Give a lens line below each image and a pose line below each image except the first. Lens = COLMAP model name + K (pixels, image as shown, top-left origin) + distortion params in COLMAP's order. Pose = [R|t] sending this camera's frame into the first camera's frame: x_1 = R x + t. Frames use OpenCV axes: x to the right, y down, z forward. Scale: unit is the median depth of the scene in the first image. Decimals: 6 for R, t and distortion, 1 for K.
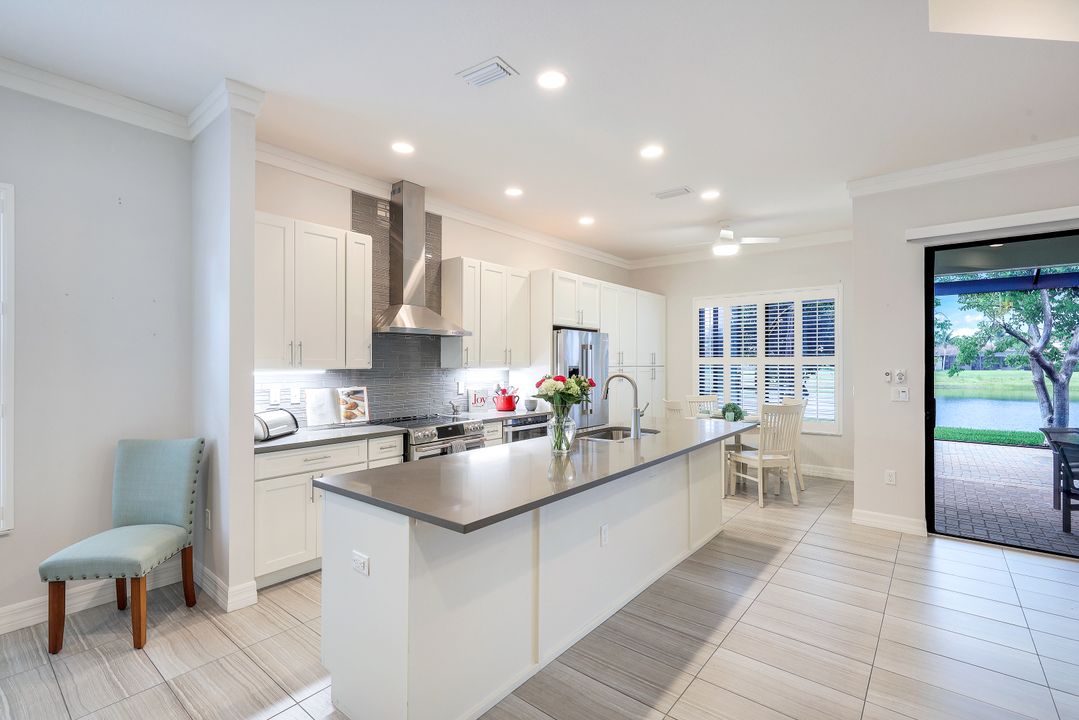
lens RADIAL K [[488.6, 0, 537.5], [0, 488.6, 365.1], [0, 0, 1]] dist [0.003349, 0.000510]
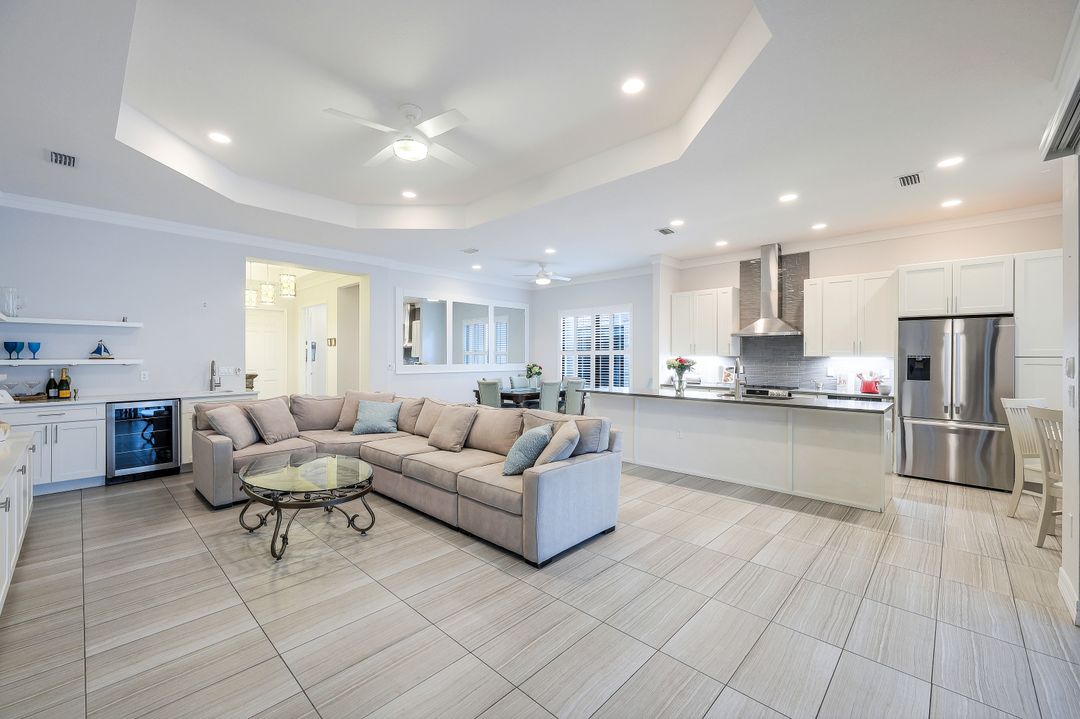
lens RADIAL K [[440.5, 0, 534.1], [0, 440.5, 359.0], [0, 0, 1]] dist [0.003742, 0.000133]
pose [[-0.079612, 0.007165, -0.996800, 1.447003], [-0.012451, 0.999889, 0.008182, 0.015043], [0.996748, 0.013062, -0.079514, 0.364259]]
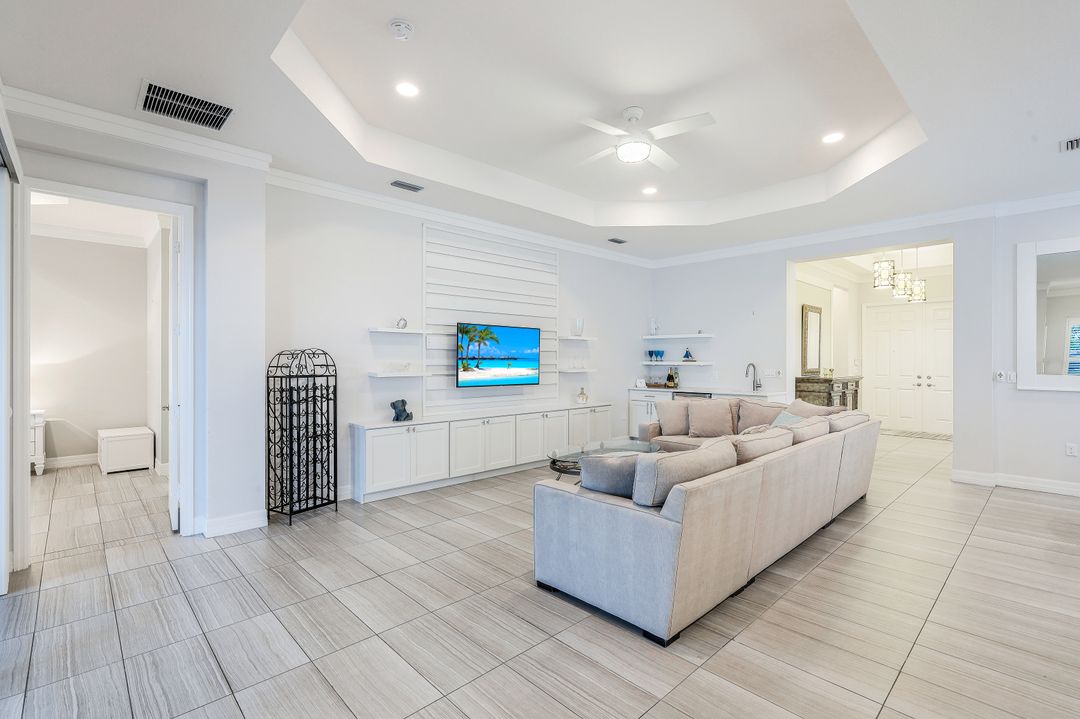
lens RADIAL K [[489.0, 0, 536.6], [0, 489.0, 363.3], [0, 0, 1]] dist [0.003349, 0.000510]
pose [[-0.992125, 0.000719, 0.125252, 0.637129], [0.003098, 0.999818, 0.018802, 0.009846], [-0.125216, 0.019042, -0.991947, 1.055240]]
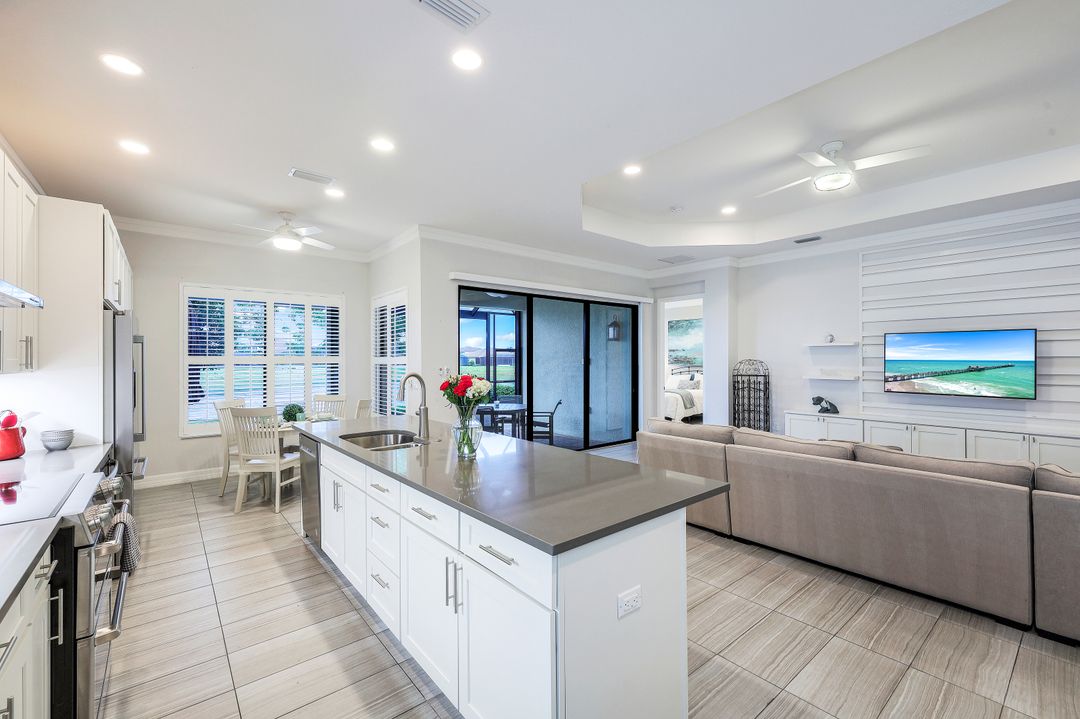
lens RADIAL K [[459.4, 0, 542.2], [0, 459.4, 353.7], [0, 0, 1]] dist [-0.002106, -0.000470]
pose [[0.180788, 0.015802, 0.983395, -0.574045], [0.008401, 0.999810, -0.017611, -0.001221], [-0.983486, 0.011445, 0.180620, 0.498187]]
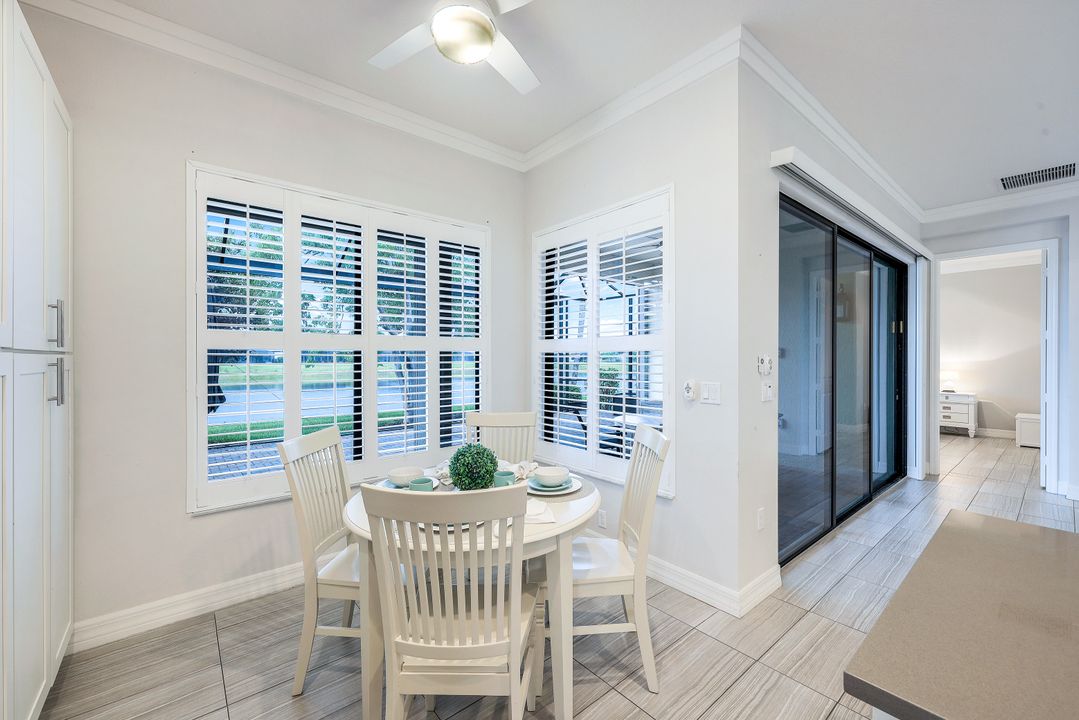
lens RADIAL K [[440.1, 0, 545.5], [0, 440.1, 354.4], [0, 0, 1]] dist [0.003742, 0.000133]
pose [[0.174009, 0.003639, 0.984737, 0.100758], [0.003420, 0.999985, -0.004300, 0.011567], [-0.984738, 0.004116, 0.173994, 1.261677]]
